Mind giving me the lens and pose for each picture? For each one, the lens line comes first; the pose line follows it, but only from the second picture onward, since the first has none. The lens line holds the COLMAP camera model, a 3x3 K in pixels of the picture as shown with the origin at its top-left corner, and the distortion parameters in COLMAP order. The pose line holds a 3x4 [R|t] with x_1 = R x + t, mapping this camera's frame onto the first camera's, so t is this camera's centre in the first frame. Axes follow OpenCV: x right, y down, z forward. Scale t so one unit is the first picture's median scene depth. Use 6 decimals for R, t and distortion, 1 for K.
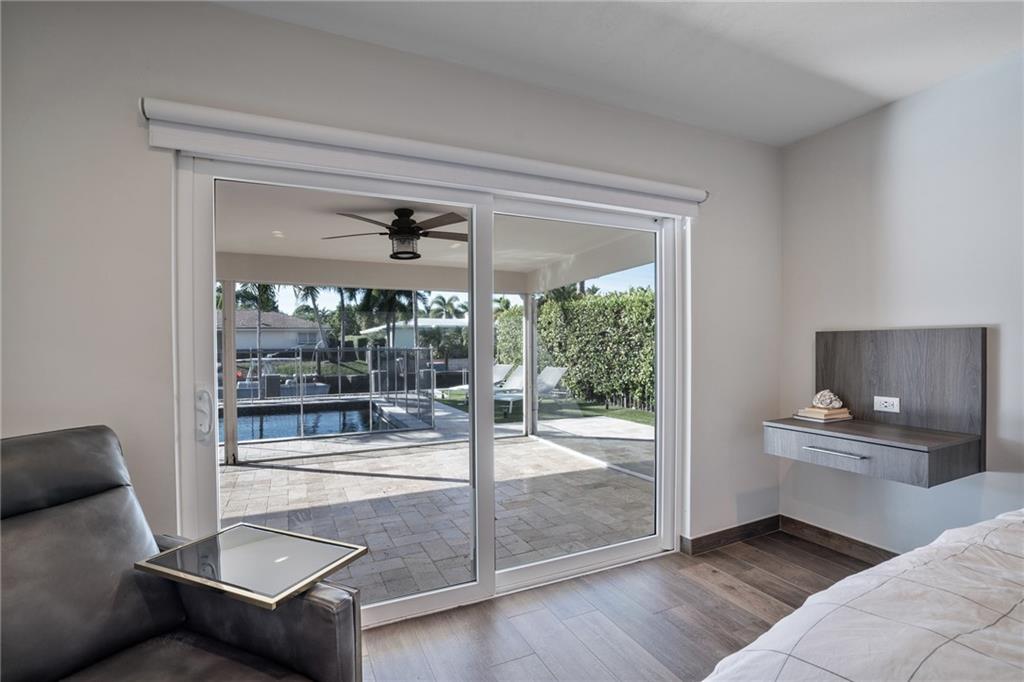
lens RADIAL K [[488.1, 0, 509.5], [0, 488.1, 351.4], [0, 0, 1]] dist [-0.021645, 0.000959]
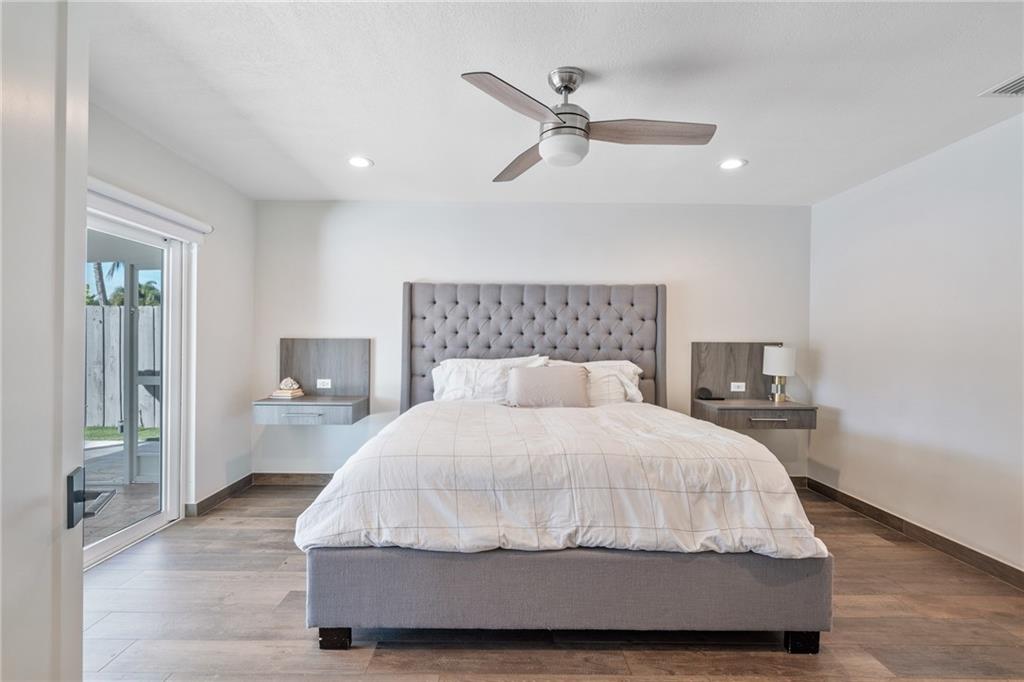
lens RADIAL K [[488.1, 0, 509.5], [0, 488.1, 351.4], [0, 0, 1]] dist [-0.021645, 0.000959]
pose [[0.418494, 0.003538, 0.908213, -0.410355], [0.003158, 0.999981, -0.005351, 0.008943], [-0.908214, 0.005108, 0.418474, -0.240920]]
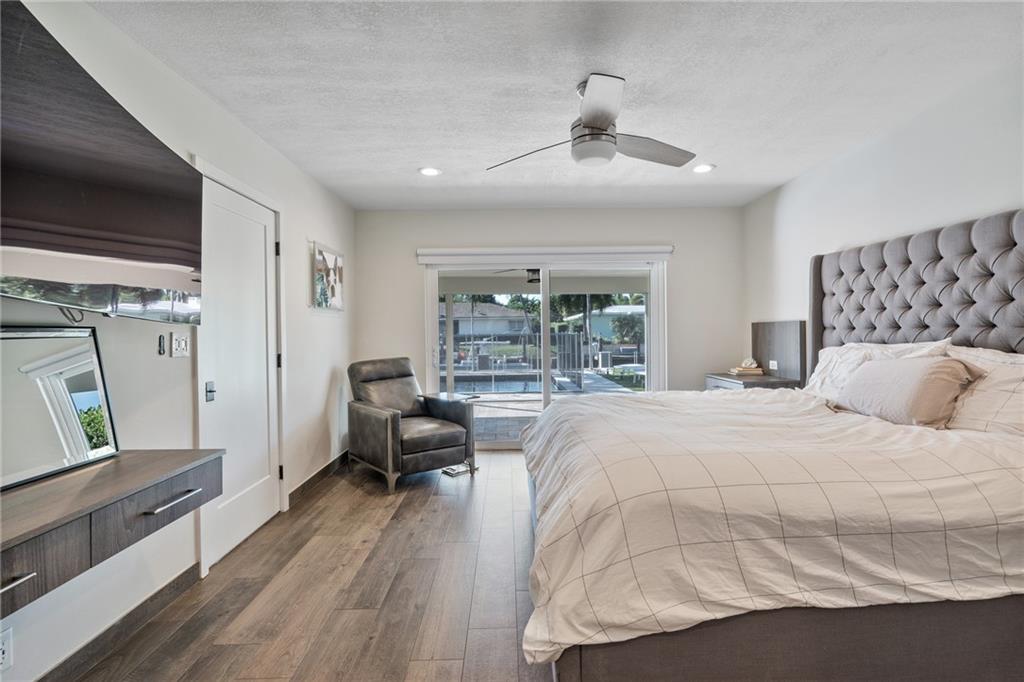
lens RADIAL K [[474.8, 0, 506.2], [0, 474.8, 345.1], [0, 0, 1]] dist [-0.002192, 0.000212]
pose [[0.911237, 0.008534, -0.411794, 0.544166], [-0.001586, 0.999851, 0.017212, 0.009125], [0.411879, -0.015031, 0.911114, -0.829227]]
